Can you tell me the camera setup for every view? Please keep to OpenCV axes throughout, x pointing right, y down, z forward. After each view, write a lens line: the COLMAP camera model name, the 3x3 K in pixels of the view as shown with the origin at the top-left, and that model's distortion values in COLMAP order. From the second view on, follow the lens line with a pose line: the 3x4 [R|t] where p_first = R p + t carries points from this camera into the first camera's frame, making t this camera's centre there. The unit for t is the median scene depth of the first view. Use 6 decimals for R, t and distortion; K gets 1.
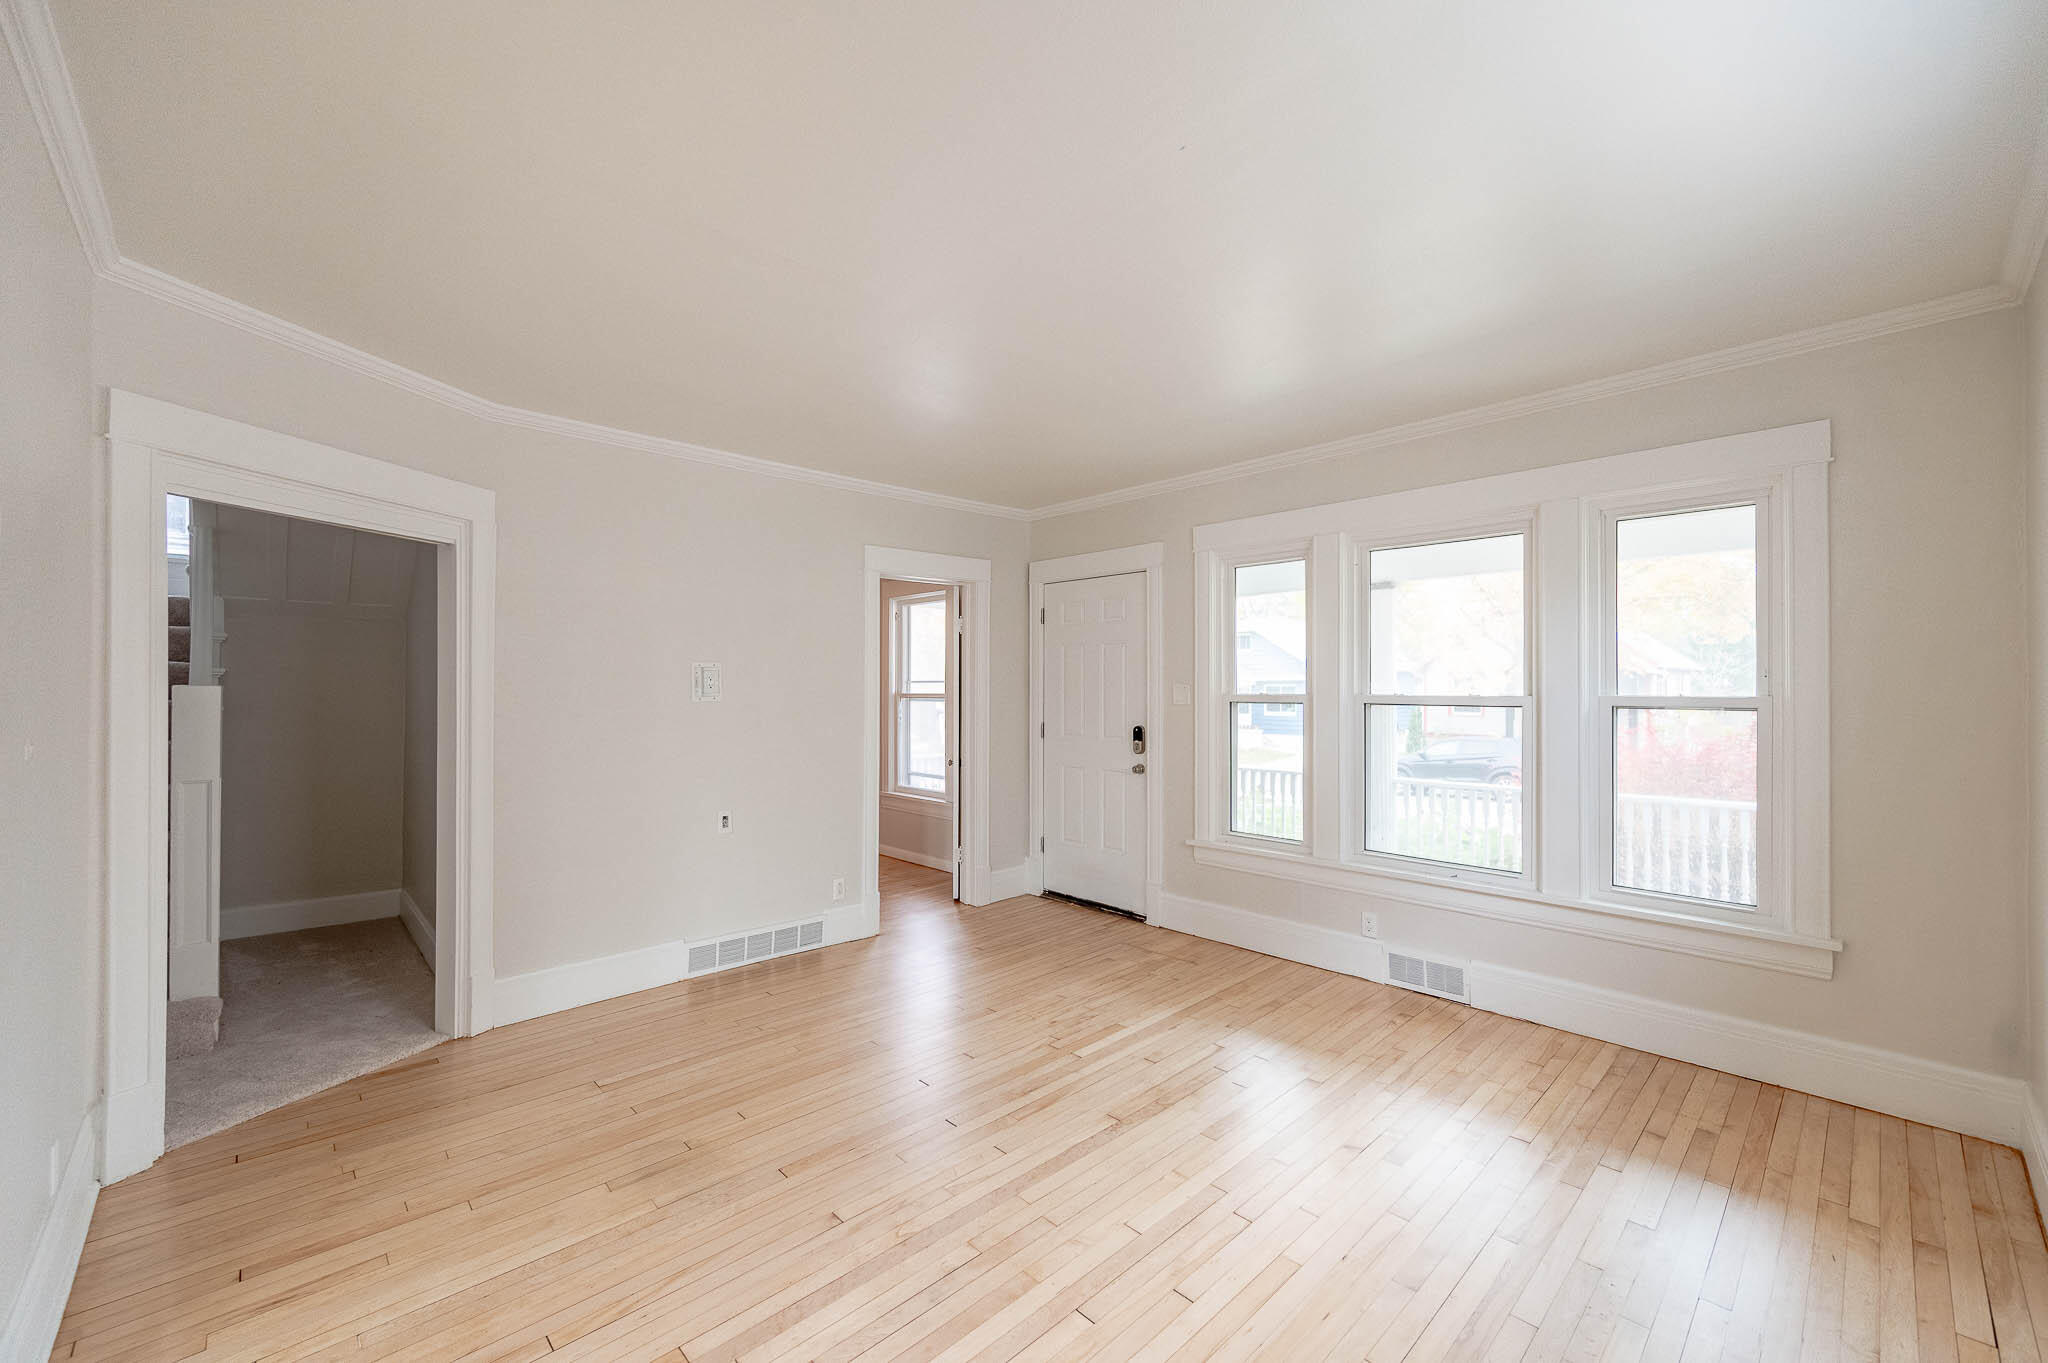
lens RADIAL K [[831.9, 0, 1033.6], [0, 831.9, 679.3], [0, 0, 1]] dist [0.000787, -0.000009]
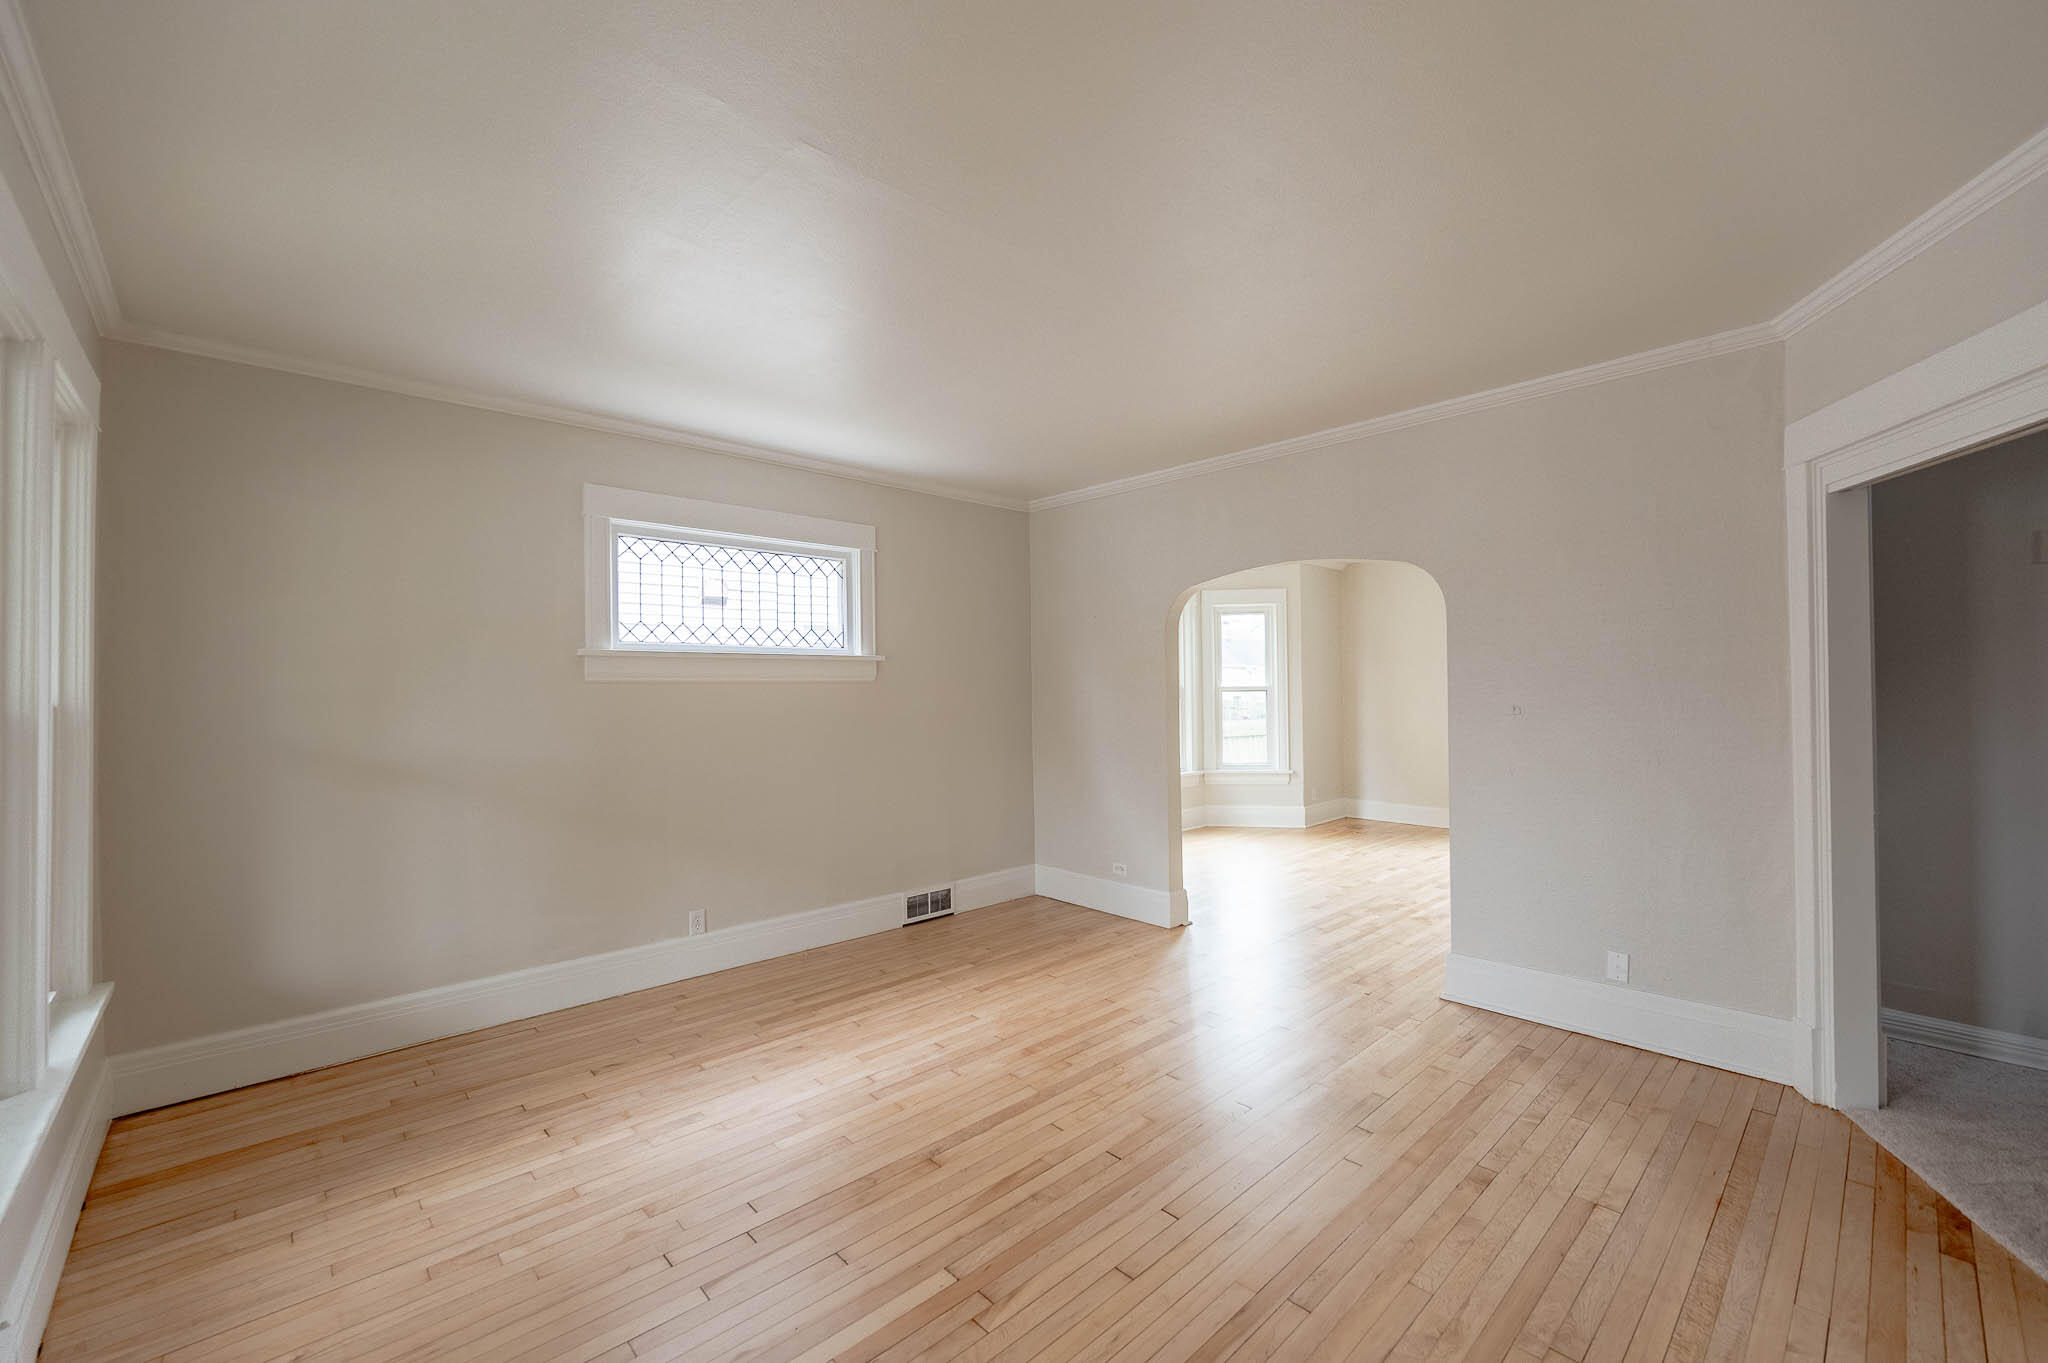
lens RADIAL K [[831.9, 0, 1033.6], [0, 831.9, 679.3], [0, 0, 1]] dist [0.000787, -0.000009]
pose [[-0.999919, 0.011729, 0.004848, -0.020640], [0.011653, 0.999813, -0.015443, 0.020448], [-0.005028, -0.015385, -0.999869, 1.921483]]
